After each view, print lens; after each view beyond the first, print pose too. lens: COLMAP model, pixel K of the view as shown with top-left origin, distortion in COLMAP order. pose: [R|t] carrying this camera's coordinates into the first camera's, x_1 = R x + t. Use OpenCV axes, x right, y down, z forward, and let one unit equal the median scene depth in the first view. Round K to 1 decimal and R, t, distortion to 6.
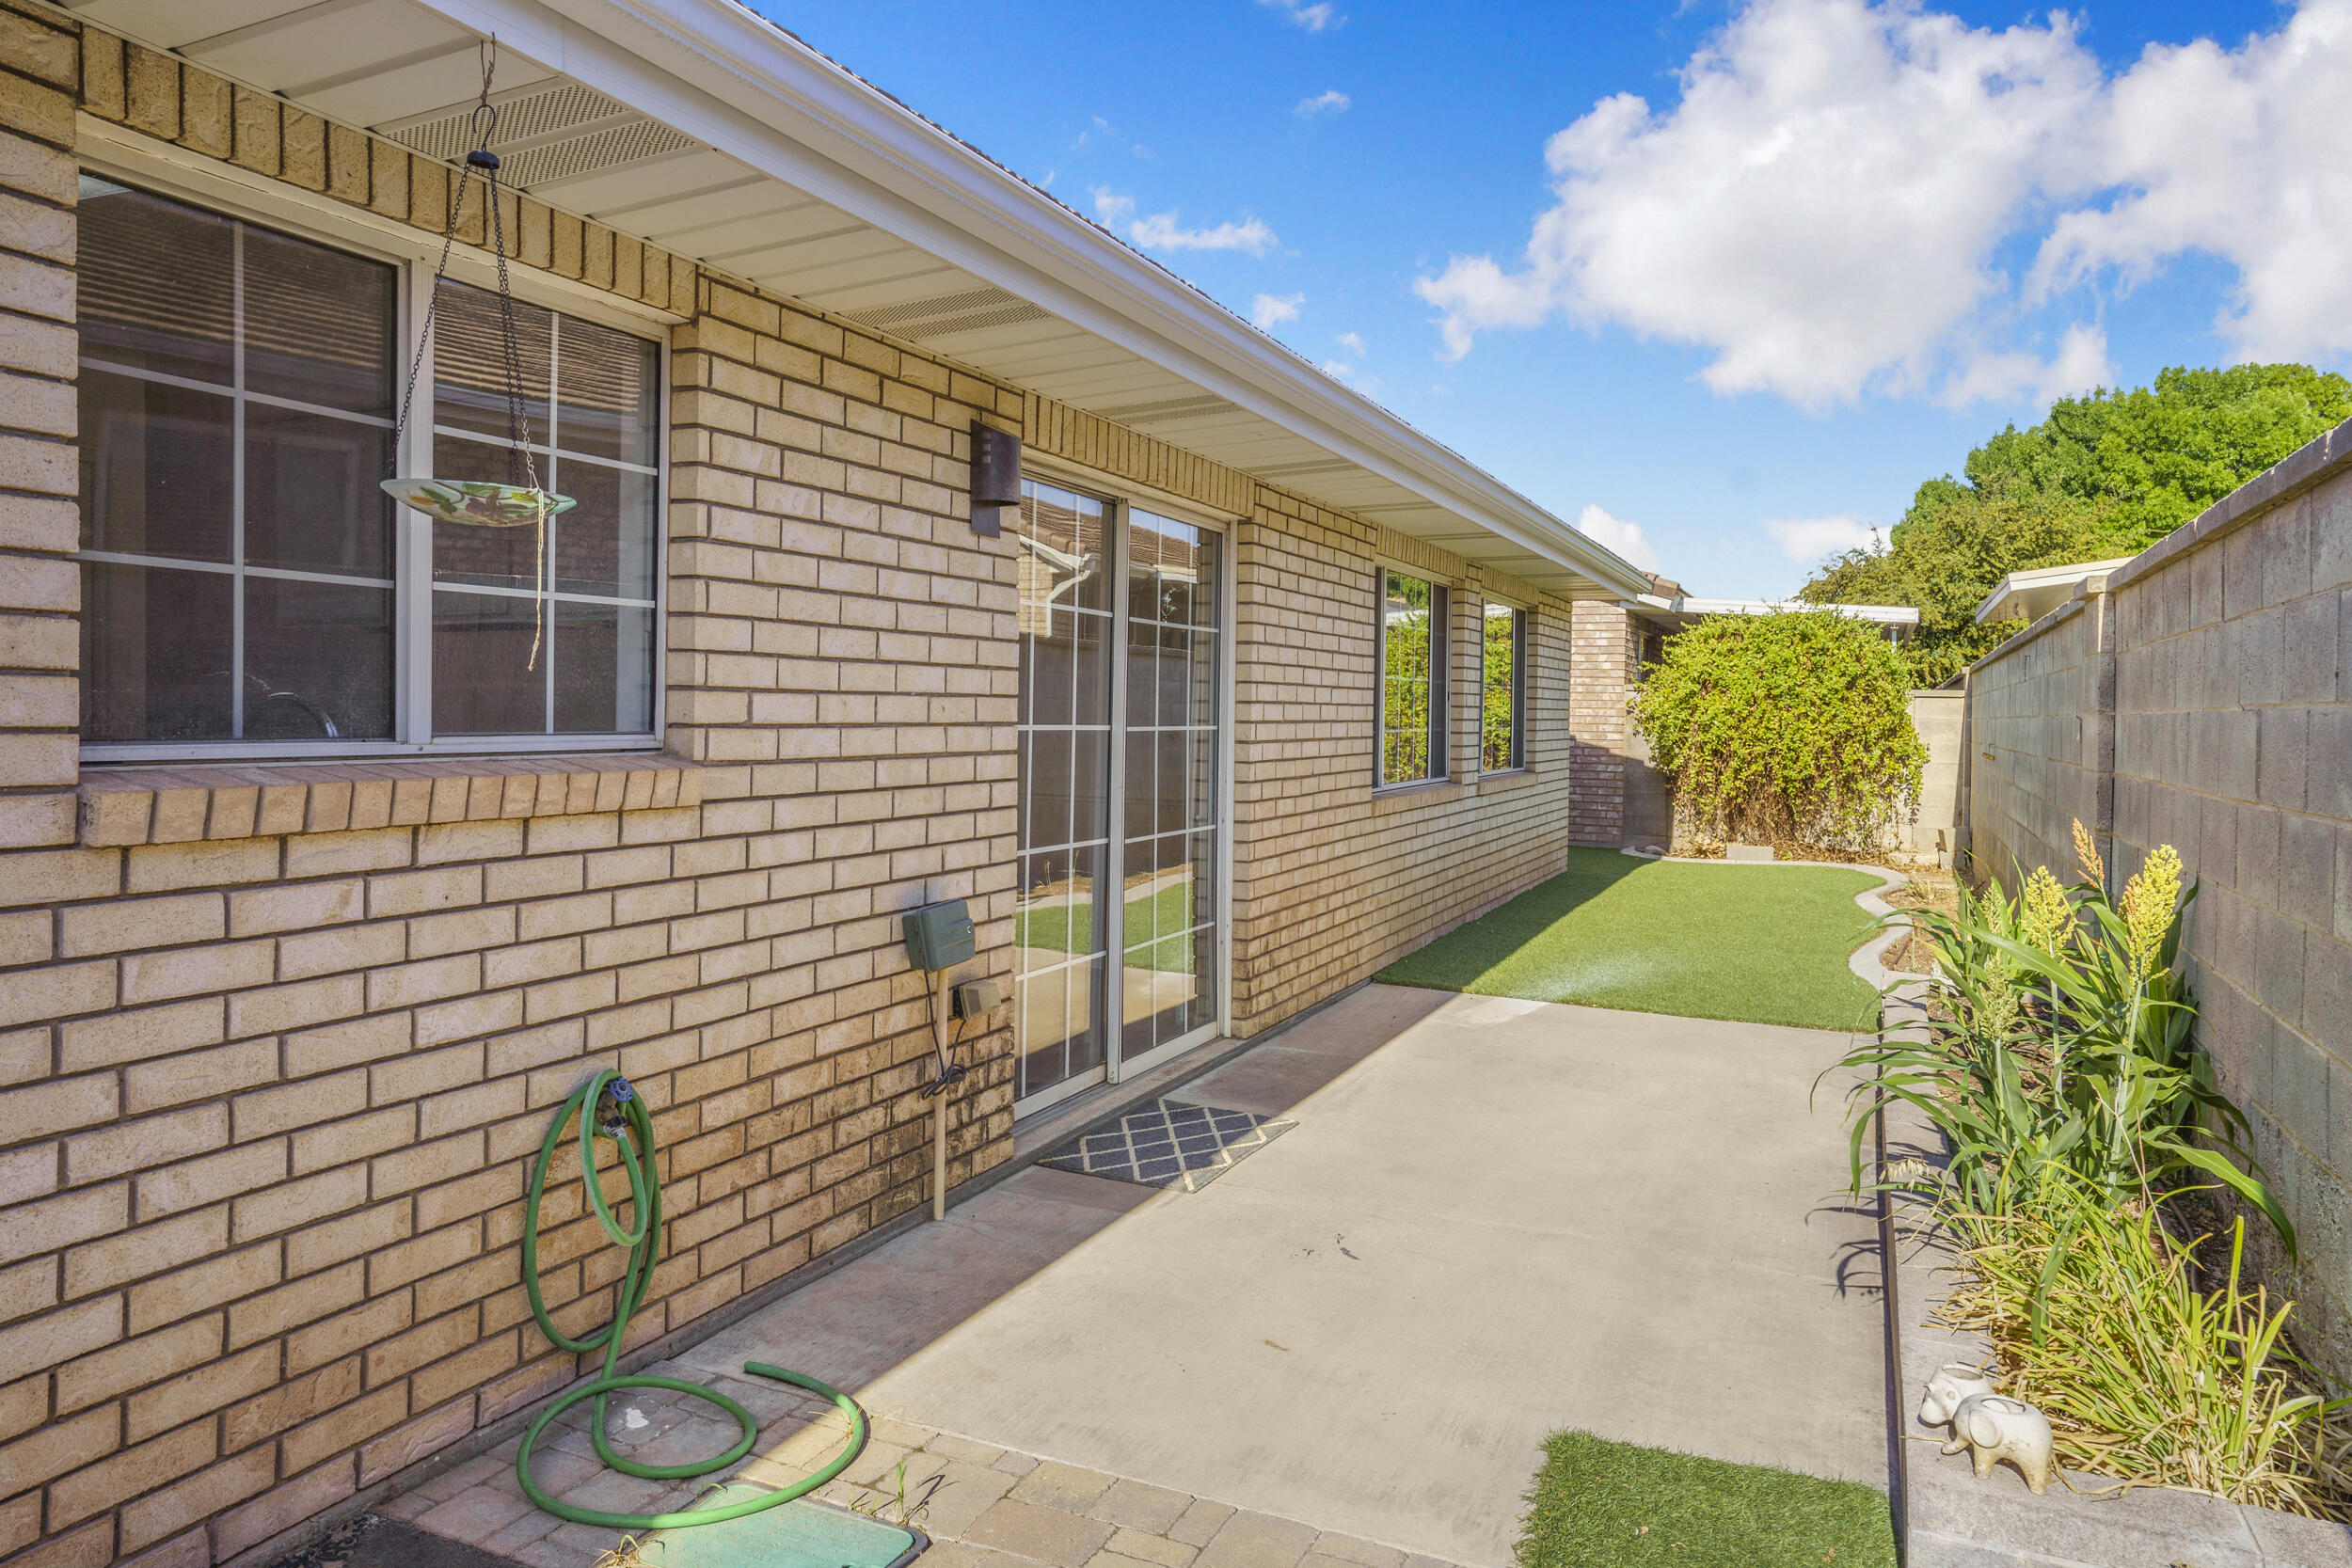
lens RADIAL K [[1543.4, 0, 1172.5], [0, 1543.4, 740.3], [0, 0, 1]] dist [-0.043511, 0.070903]
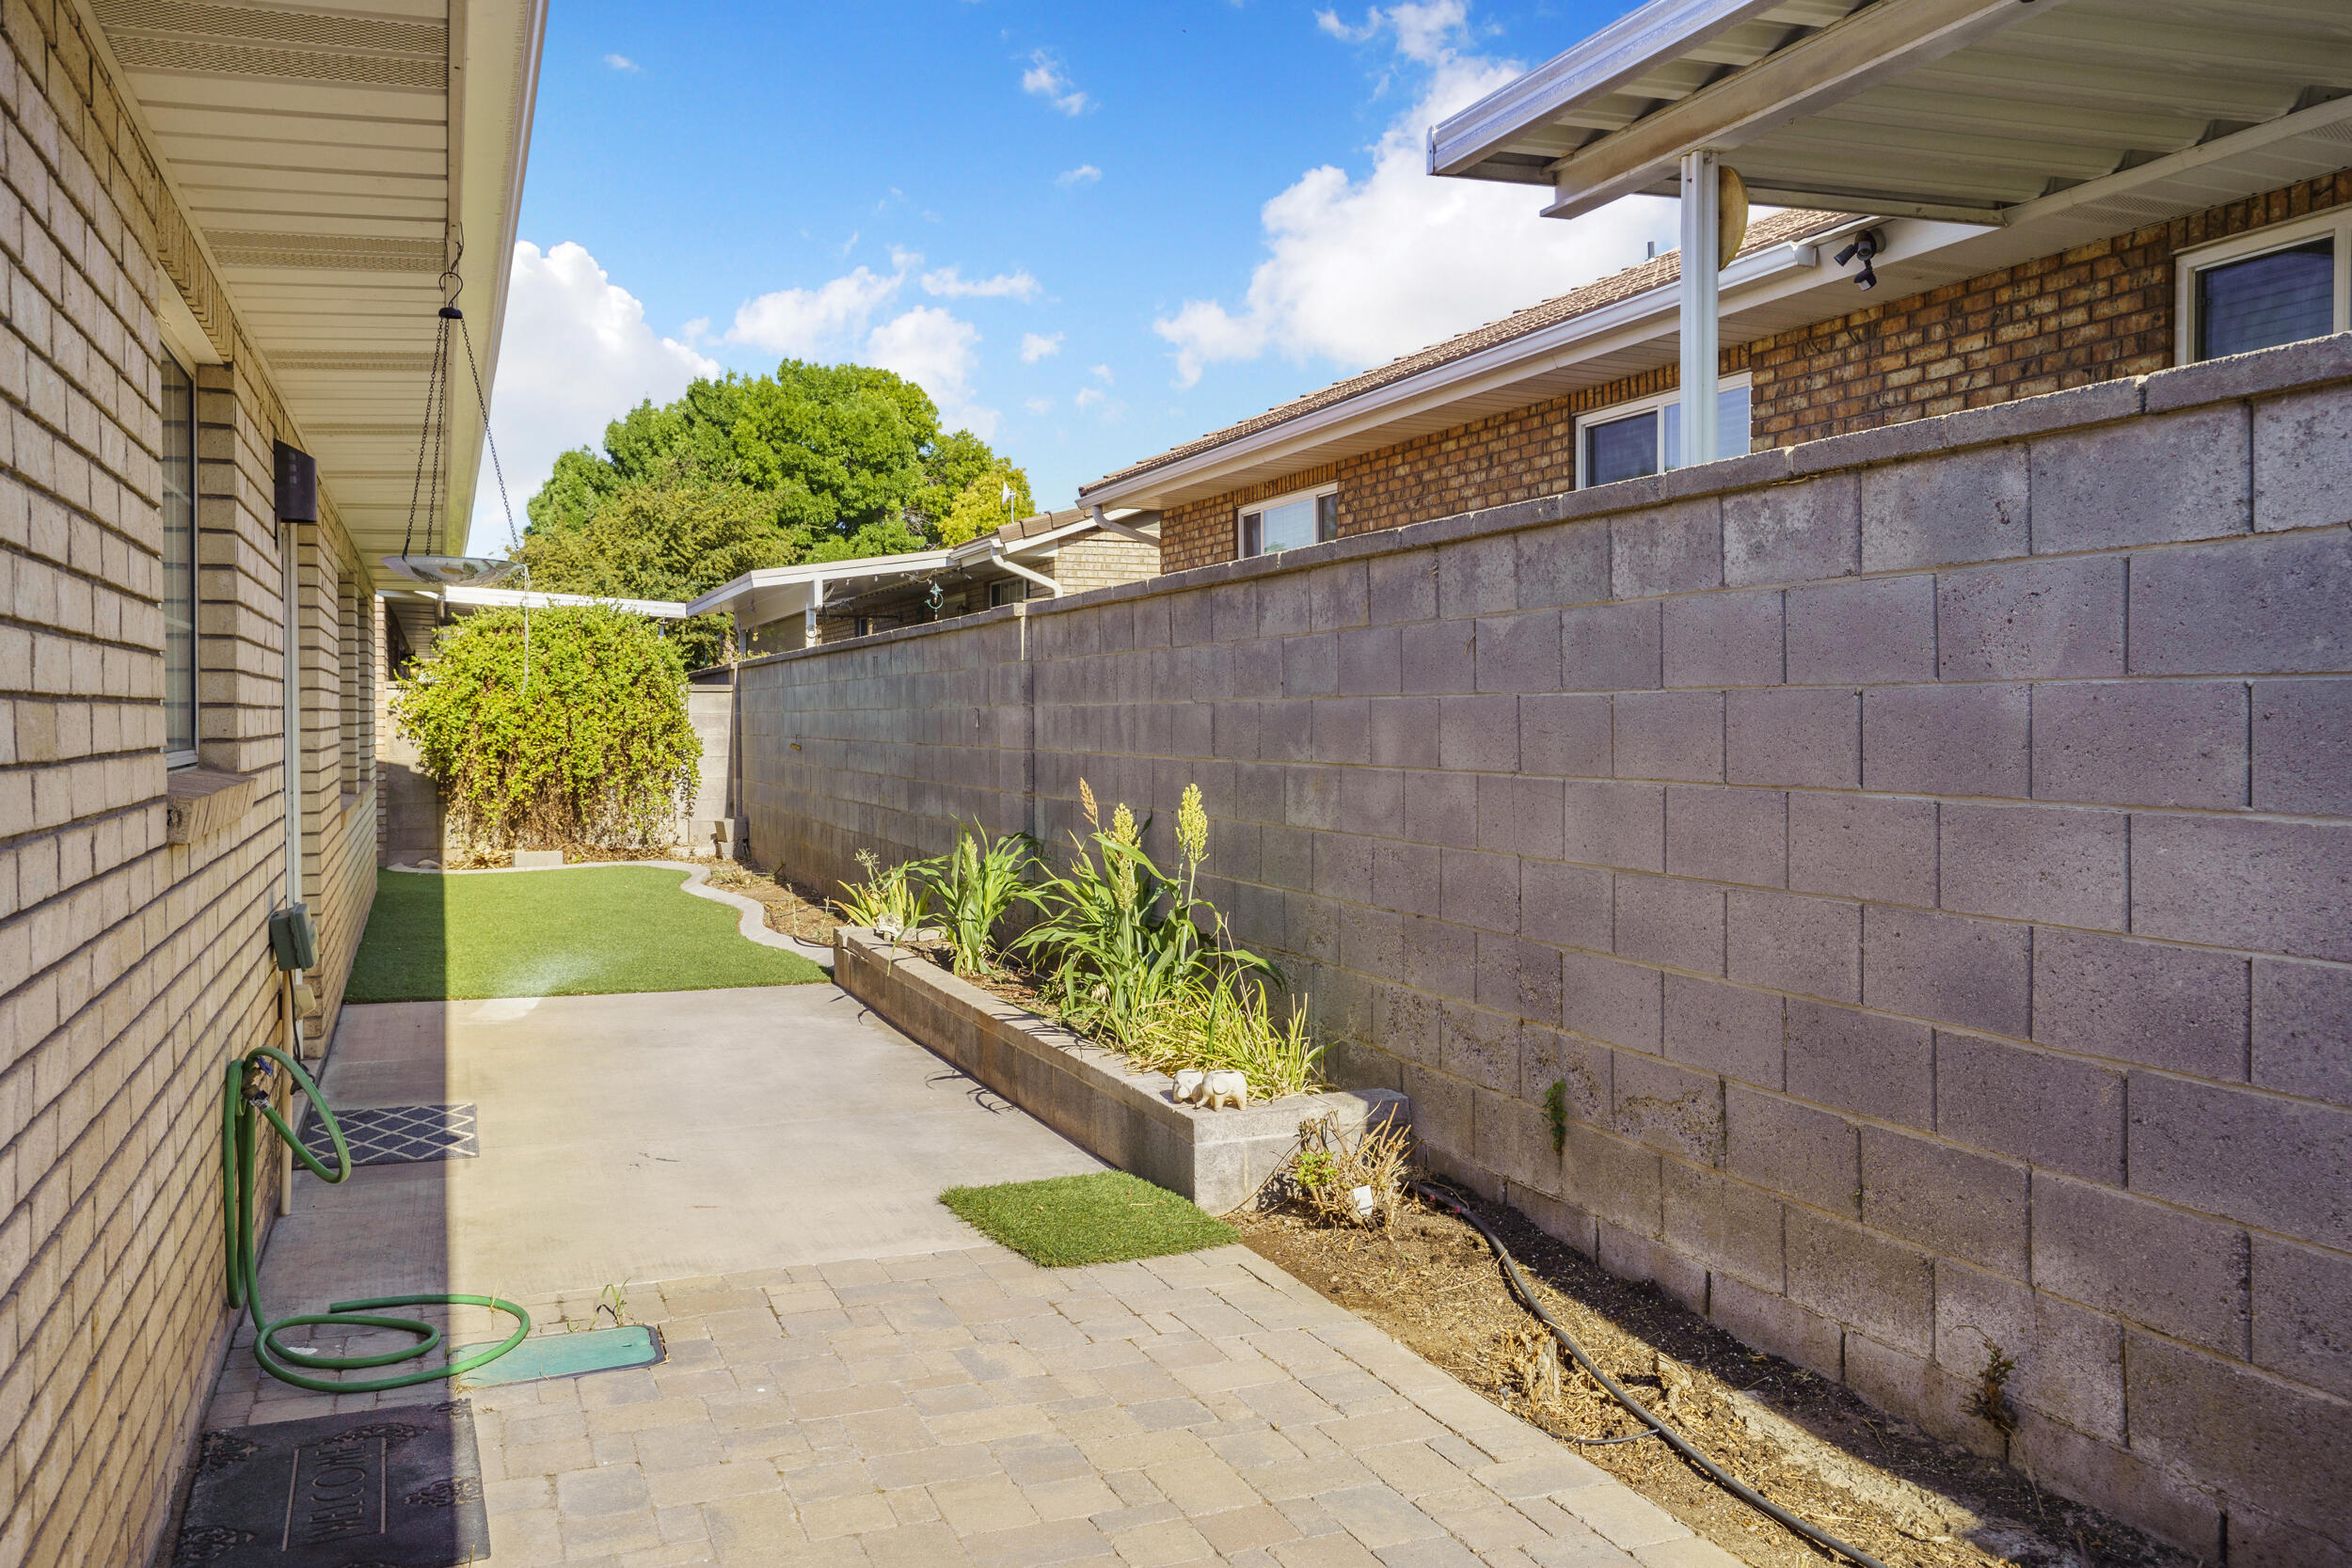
lens RADIAL K [[1910.4, 0, 1176.0], [0, 1910.4, 784.0], [0, 0, 1]] dist [0.002952, 0.005023]
pose [[0.689875, -0.046645, 0.722424, -0.201214], [0.031365, 0.998911, 0.034545, -0.001044], [-0.723249, -0.001173, 0.690587, -0.099151]]
